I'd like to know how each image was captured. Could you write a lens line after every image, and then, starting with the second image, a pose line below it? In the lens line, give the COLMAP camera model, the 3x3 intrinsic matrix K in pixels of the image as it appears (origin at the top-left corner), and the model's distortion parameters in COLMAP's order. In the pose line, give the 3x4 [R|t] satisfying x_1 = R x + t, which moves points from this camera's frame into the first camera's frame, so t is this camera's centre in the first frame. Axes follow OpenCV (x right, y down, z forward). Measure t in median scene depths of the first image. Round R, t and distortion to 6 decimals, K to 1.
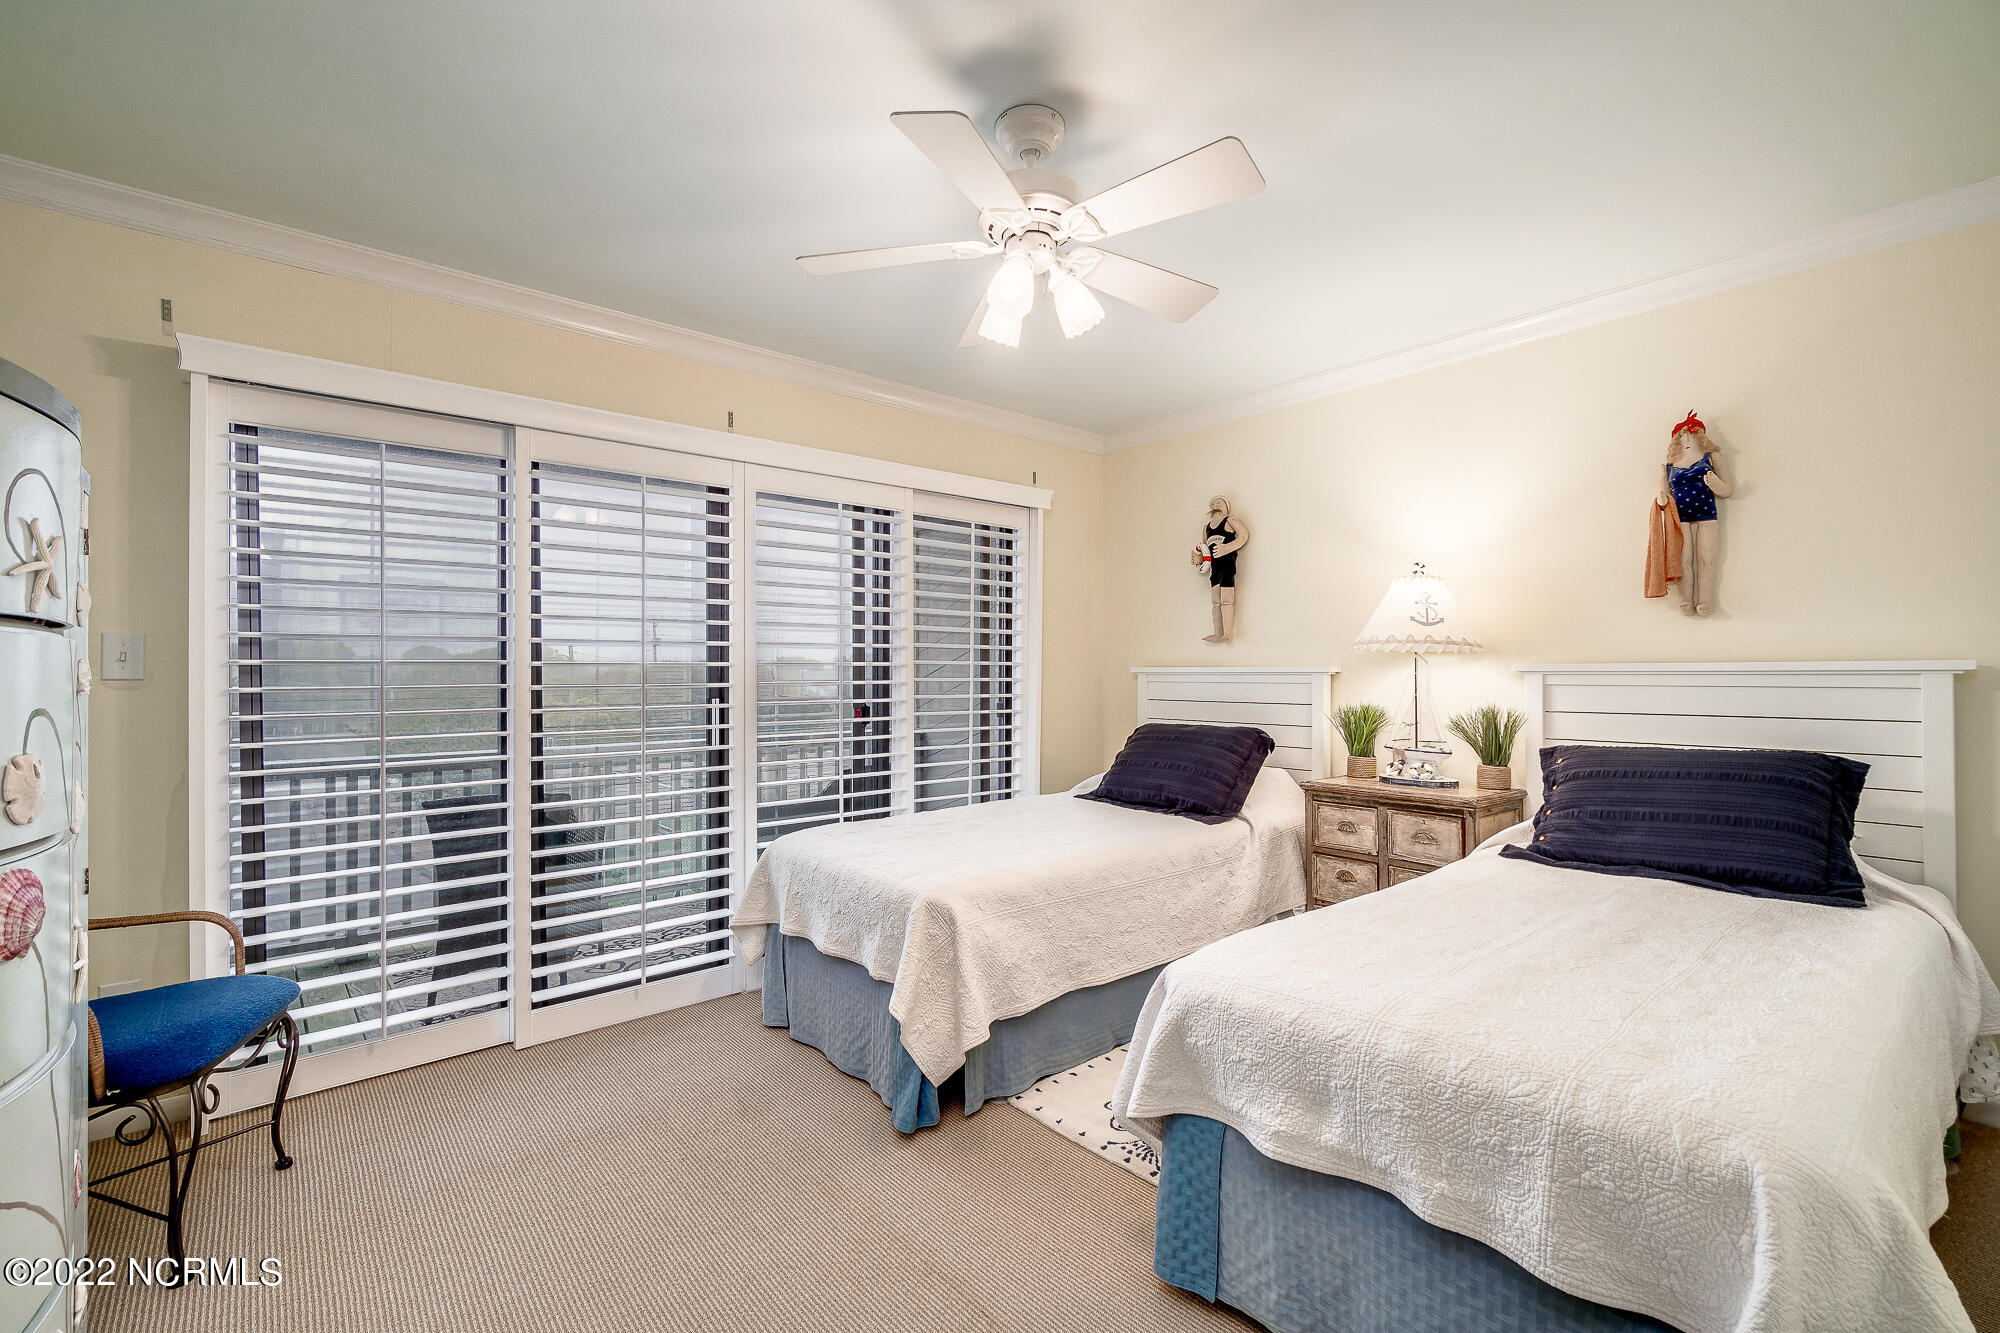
lens RADIAL K [[873.0, 0, 998.3], [0, 873.0, 673.7], [0, 0, 1]] dist [0.001938, 0.000102]
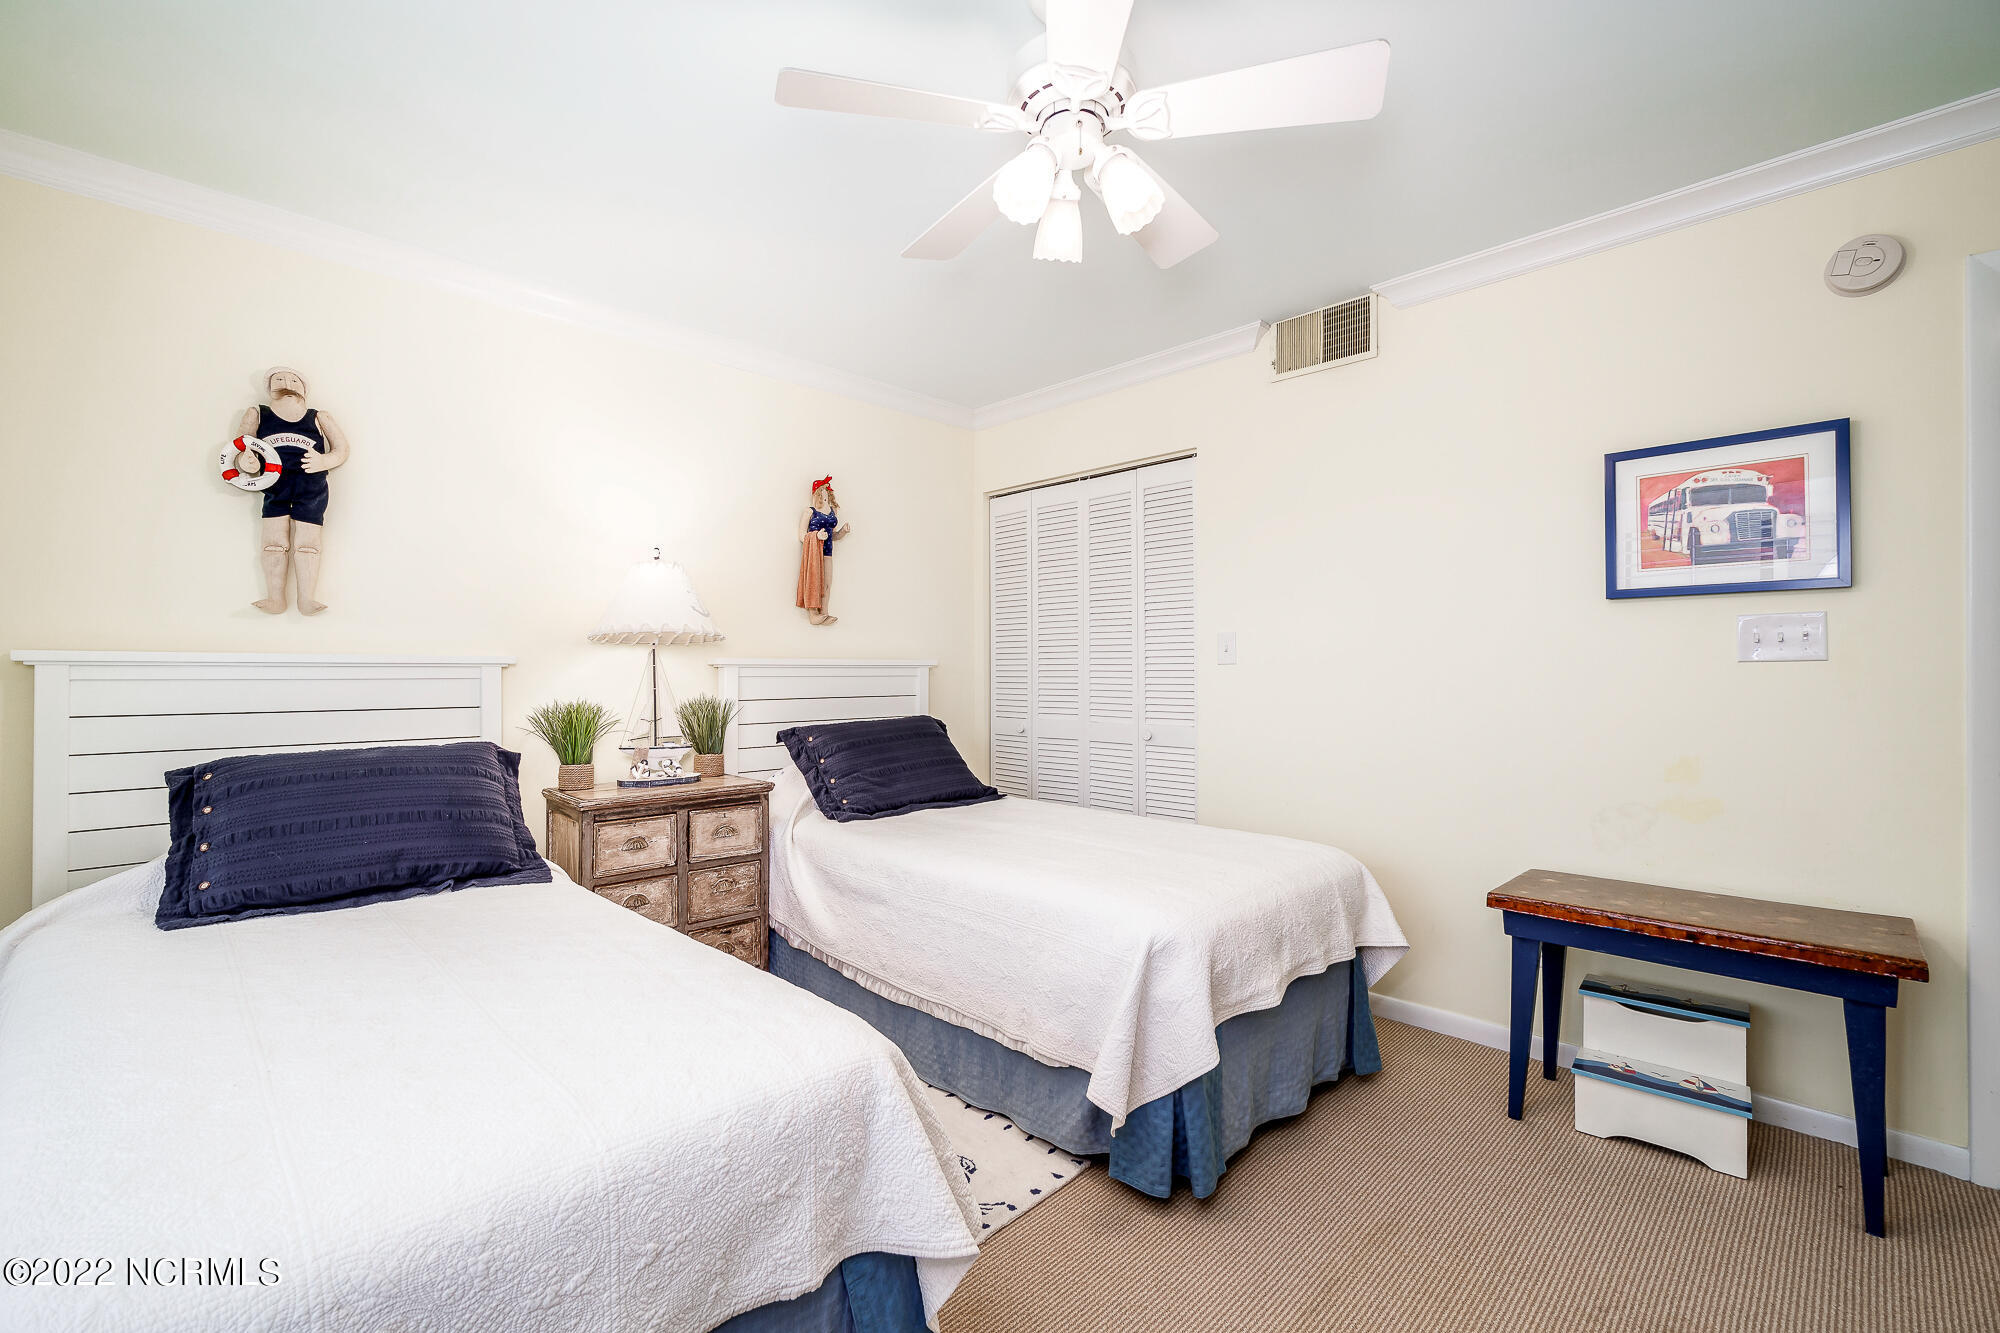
lens RADIAL K [[873.0, 0, 997.5], [0, 873.0, 663.8], [0, 0, 1]] dist [0.001938, 0.000102]
pose [[-0.083254, 0.009281, 0.996485, -0.489546], [-0.000424, 0.999956, -0.009349, 0.006422], [-0.996528, -0.001201, -0.083246, 0.719802]]
